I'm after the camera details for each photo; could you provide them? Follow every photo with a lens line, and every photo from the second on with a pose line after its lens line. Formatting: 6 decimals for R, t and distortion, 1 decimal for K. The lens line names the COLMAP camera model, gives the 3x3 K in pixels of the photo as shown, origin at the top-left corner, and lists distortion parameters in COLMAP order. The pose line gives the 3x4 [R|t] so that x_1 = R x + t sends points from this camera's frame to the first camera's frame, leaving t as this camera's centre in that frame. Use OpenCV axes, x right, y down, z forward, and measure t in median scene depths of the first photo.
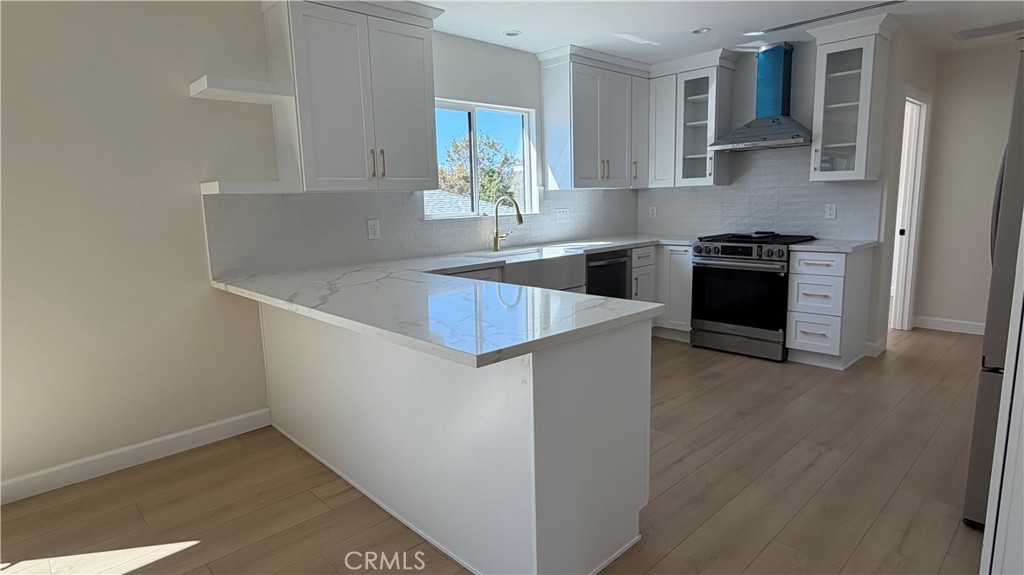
lens RADIAL K [[557.6, 0, 512.0], [0, 557.6, 287.5], [0, 0, 1]] dist [0.008240, 0.000462]
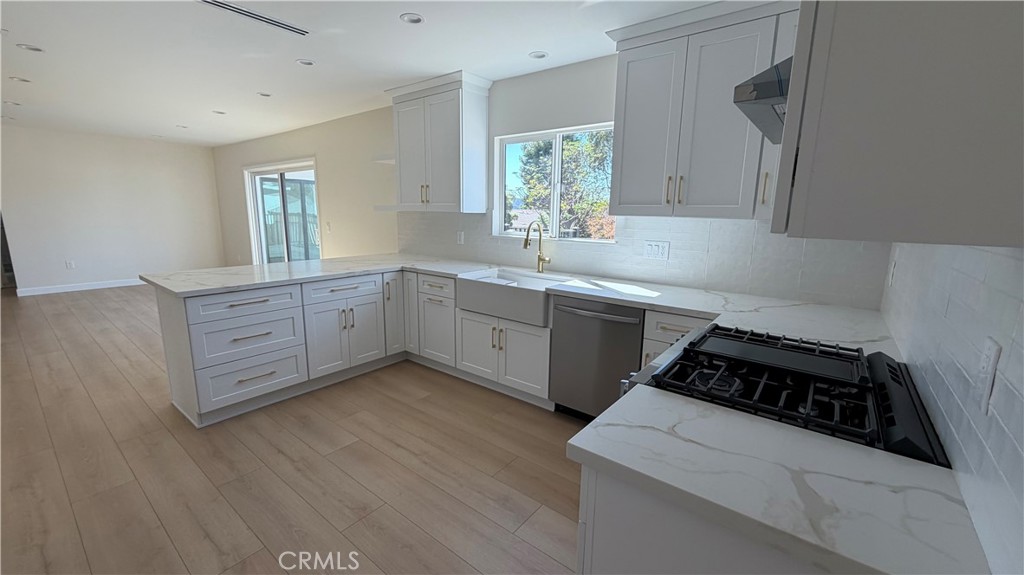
lens RADIAL K [[411.4, 0, 512.0], [0, 411.4, 287.5], [0, 0, 1]] dist [0.001569, -0.000010]
pose [[0.136171, 0.216446, -0.966752, 0.855377], [-0.173856, 0.965918, 0.191771, -0.209234], [0.975311, 0.141962, 0.169160, 0.968257]]
